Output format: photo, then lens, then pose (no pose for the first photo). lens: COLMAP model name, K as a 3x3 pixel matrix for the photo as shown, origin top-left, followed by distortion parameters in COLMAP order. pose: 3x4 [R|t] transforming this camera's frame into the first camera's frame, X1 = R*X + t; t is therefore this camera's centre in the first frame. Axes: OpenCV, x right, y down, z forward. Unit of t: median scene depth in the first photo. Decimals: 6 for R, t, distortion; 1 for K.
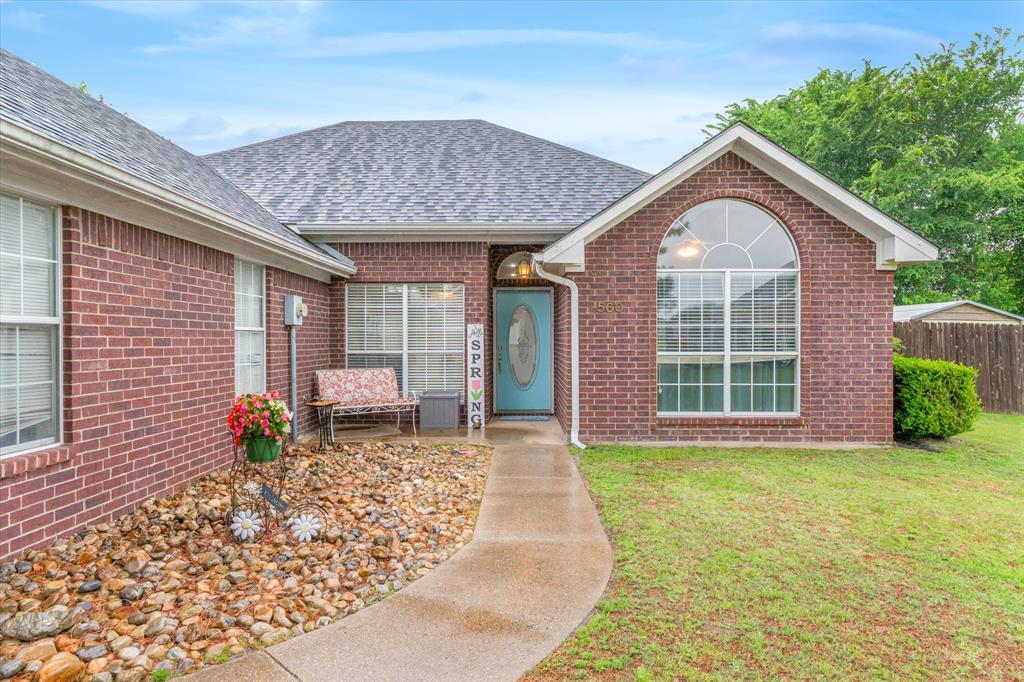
lens RADIAL K [[614.5, 0, 512.0], [0, 614.5, 341.0], [0, 0, 1]] dist [0.001370, 0.000575]
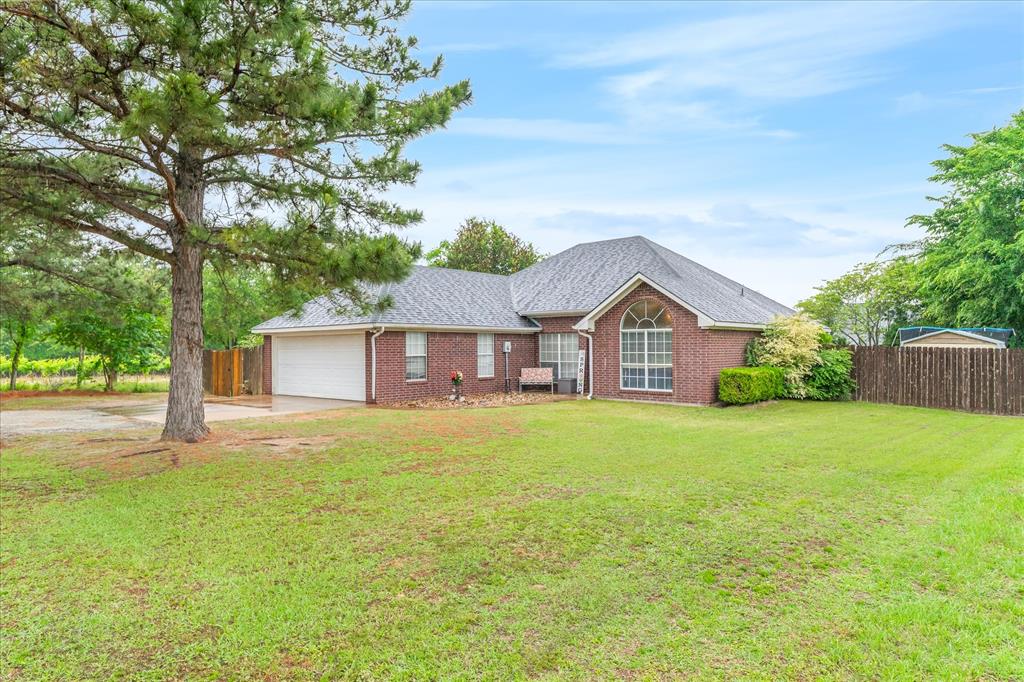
lens RADIAL K [[614.5, 0, 512.0], [0, 614.5, 341.0], [0, 0, 1]] dist [0.001370, 0.000575]
pose [[0.766581, -0.007101, -0.642108, 1.497330], [0.003280, 0.999969, -0.007143, -0.055817], [0.642139, 0.003369, 0.766581, -1.188879]]
